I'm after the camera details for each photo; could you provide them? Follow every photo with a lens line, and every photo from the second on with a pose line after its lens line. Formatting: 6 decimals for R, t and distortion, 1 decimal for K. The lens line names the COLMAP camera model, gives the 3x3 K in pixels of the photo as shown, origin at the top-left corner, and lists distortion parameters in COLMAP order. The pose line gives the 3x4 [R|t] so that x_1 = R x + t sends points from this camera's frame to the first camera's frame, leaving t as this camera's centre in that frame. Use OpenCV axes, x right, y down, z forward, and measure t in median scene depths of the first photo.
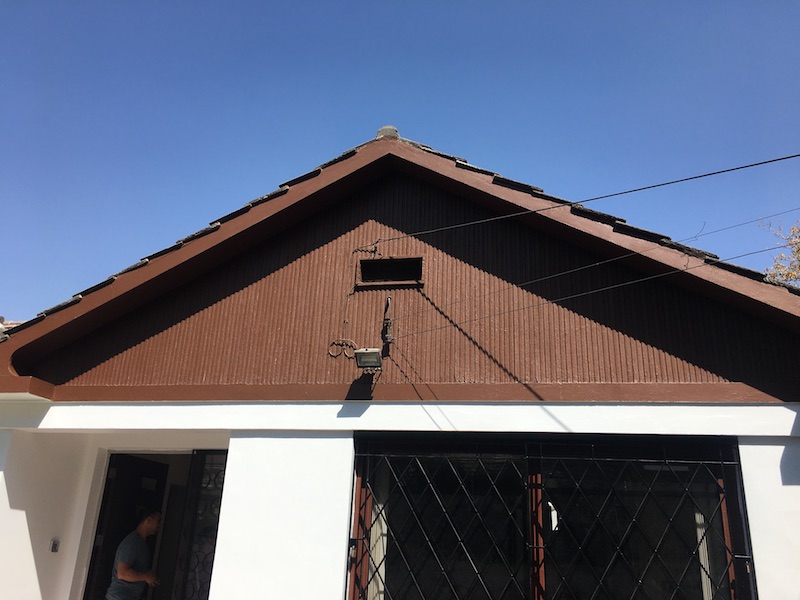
lens RADIAL K [[682.9, 0, 399.1], [0, 682.9, 303.0], [0, 0, 1]] dist [0.062323, -0.075916]
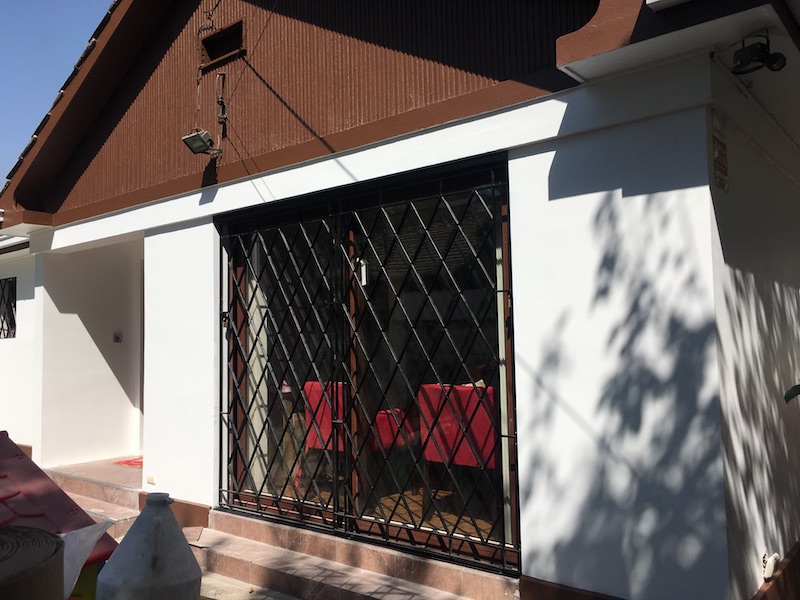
lens RADIAL K [[682.9, 0, 392.3], [0, 682.9, 302.7], [0, 0, 1]] dist [0.062323, -0.075916]
pose [[0.883423, -0.092498, -0.459356, 0.636264], [0.220991, 0.946695, 0.234375, 0.127115], [0.413191, -0.308566, 0.856773, 0.179106]]
